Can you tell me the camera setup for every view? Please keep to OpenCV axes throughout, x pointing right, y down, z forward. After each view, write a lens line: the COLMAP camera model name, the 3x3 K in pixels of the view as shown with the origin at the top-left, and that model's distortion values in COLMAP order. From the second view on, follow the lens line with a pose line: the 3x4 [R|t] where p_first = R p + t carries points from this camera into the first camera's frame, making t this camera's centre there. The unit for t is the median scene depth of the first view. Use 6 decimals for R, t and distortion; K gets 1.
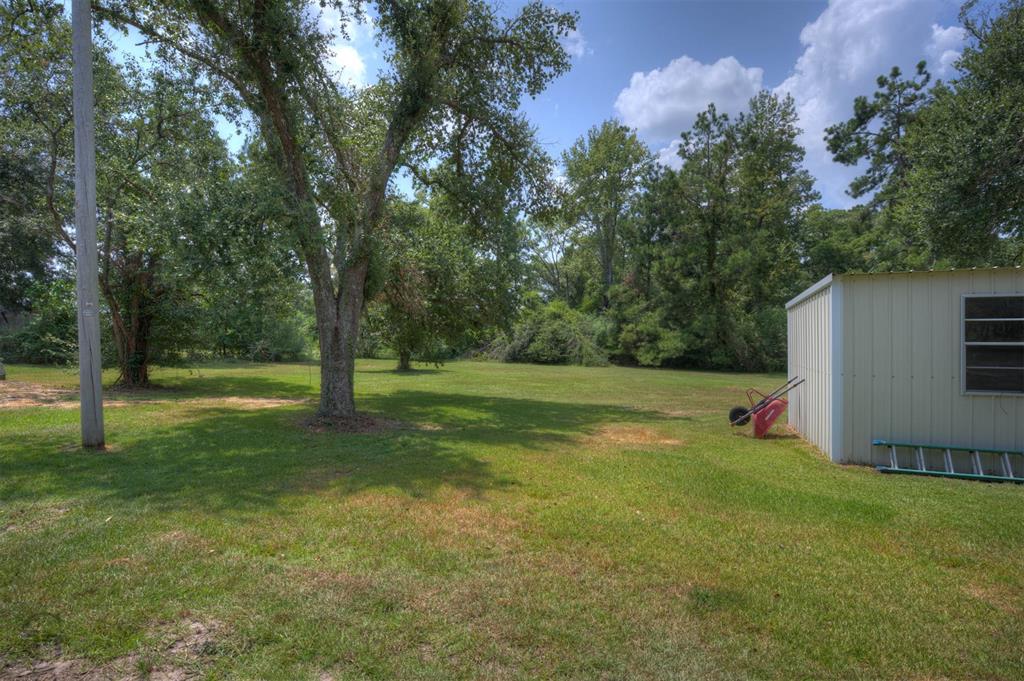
lens RADIAL K [[485.5, 0, 513.3], [0, 485.5, 334.6], [0, 0, 1]] dist [-0.013520, -0.000081]
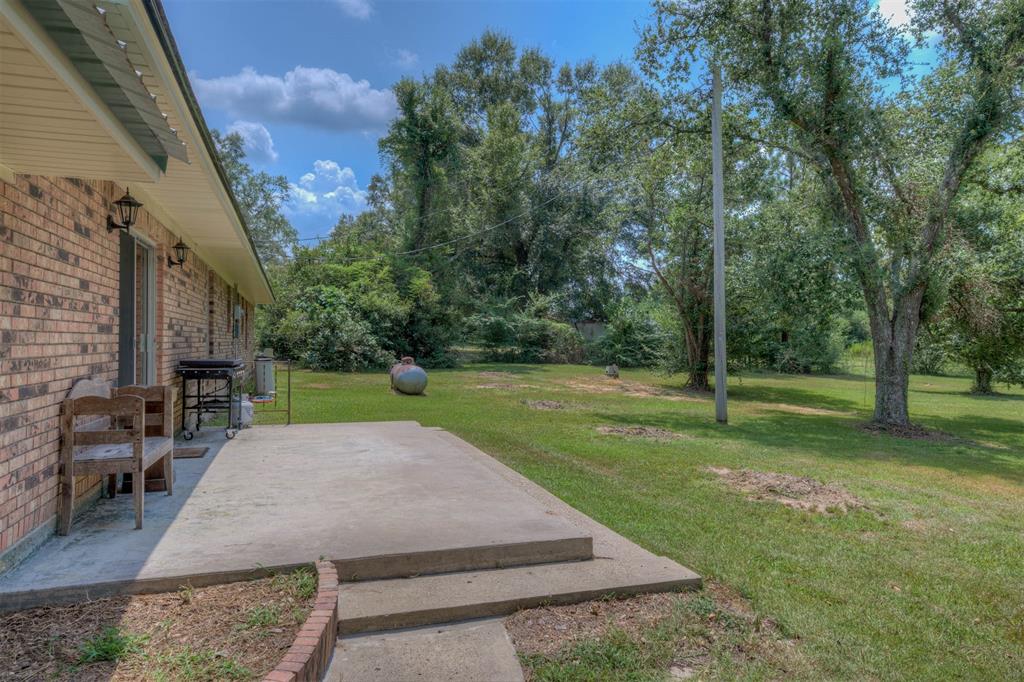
lens RADIAL K [[639.5, 0, 508.0], [0, 639.5, 345.2], [0, 0, 1]] dist [0.036157, 0.000921]
pose [[0.647713, 0.012584, -0.761780, 0.162606], [-0.004160, 0.999907, 0.012980, -0.026487], [0.761873, -0.005238, 0.647705, -0.517225]]
